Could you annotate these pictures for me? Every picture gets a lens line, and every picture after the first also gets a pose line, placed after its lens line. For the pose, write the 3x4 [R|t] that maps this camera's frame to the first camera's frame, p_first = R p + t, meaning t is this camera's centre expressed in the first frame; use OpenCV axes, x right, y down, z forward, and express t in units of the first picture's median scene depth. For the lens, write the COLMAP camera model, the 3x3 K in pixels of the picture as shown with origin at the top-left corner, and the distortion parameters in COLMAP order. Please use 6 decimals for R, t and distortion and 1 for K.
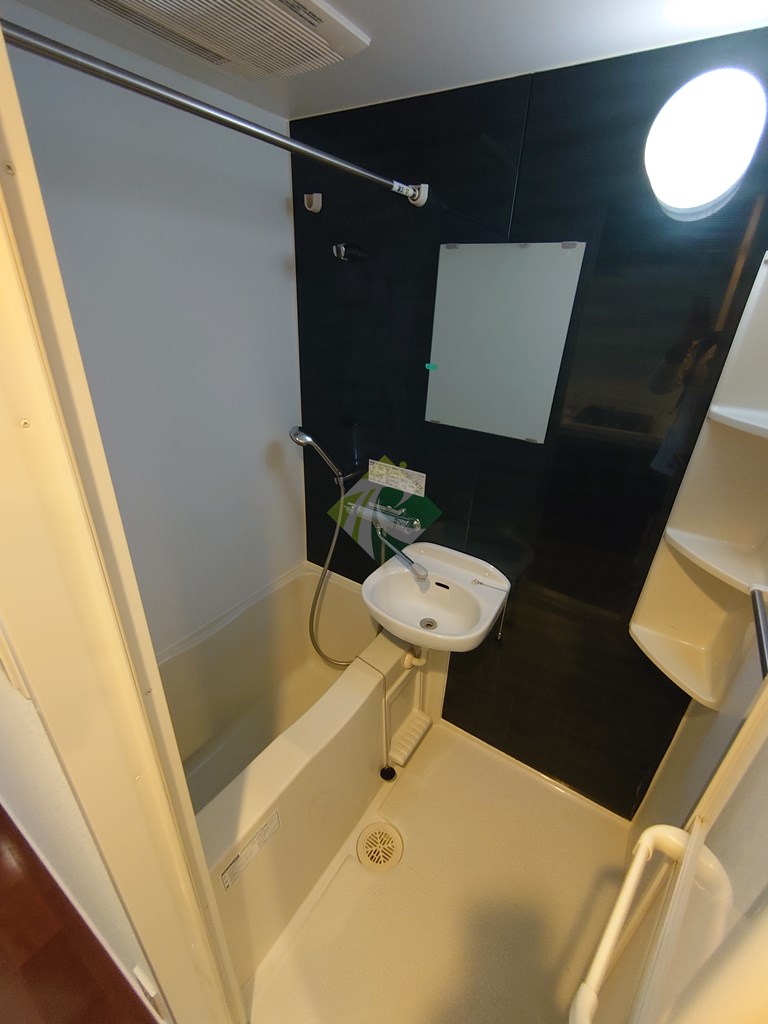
lens RADIAL K [[440.5, 0, 384.0], [0, 440.5, 512.0], [0, 0, 1]] dist [0.000364, -0.000203]
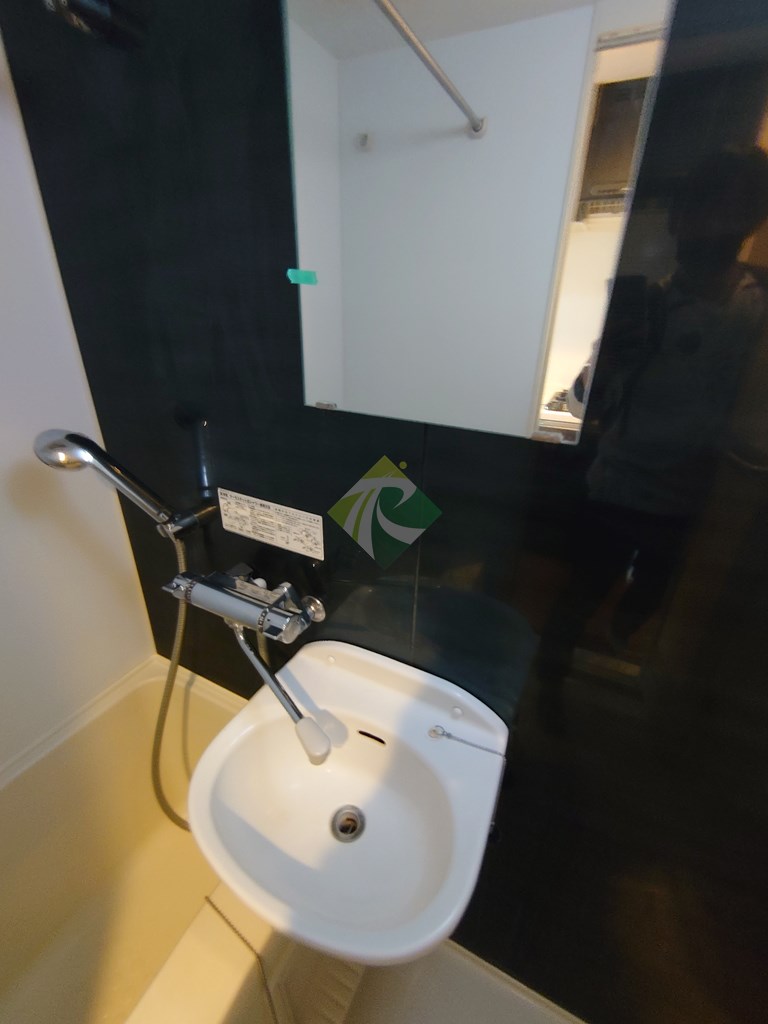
lens RADIAL K [[432.2, 0, 387.9], [0, 432.2, 500.0], [0, 0, 1]] dist [0.000699, -0.000257]
pose [[0.993225, -0.059760, 0.099667, 0.118278], [0.062205, 0.997830, -0.021599, -0.087620], [-0.098160, 0.027652, 0.994786, 0.509619]]
